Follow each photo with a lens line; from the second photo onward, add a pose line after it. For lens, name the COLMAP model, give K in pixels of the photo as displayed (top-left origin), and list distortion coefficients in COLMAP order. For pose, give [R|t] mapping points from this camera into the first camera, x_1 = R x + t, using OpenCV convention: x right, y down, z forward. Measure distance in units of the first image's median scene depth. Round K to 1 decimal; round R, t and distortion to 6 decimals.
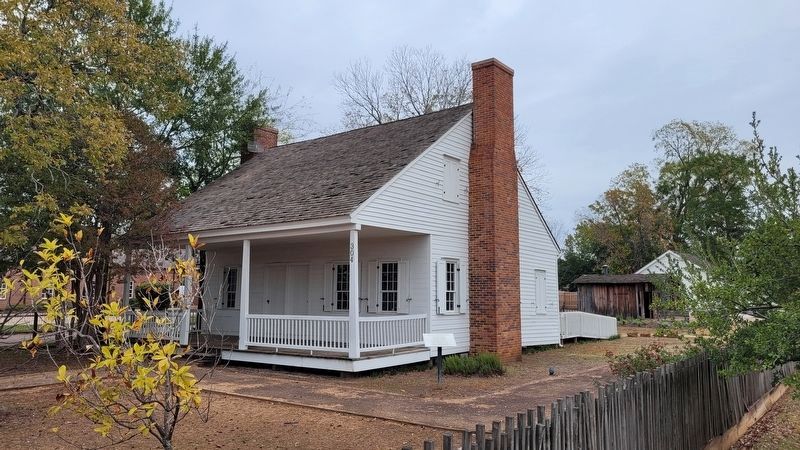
lens RADIAL K [[598.6, 0, 400.0], [0, 598.6, 225.0], [0, 0, 1]] dist [0.008441, 0.006370]
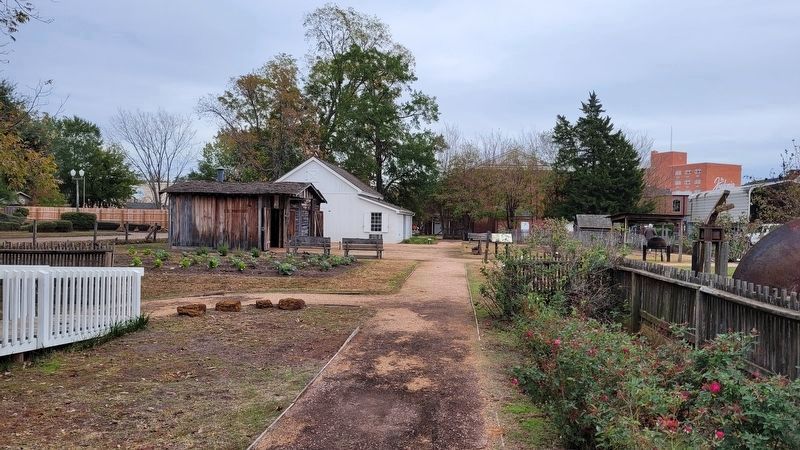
lens RADIAL K [[598.6, 0, 400.0], [0, 598.6, 225.0], [0, 0, 1]] dist [0.008441, 0.006370]
pose [[0.849448, -0.001053, 0.527671, 0.106112], [-0.067772, 0.991498, 0.111079, 0.027916], [-0.523301, -0.130117, 0.842155, 0.218253]]
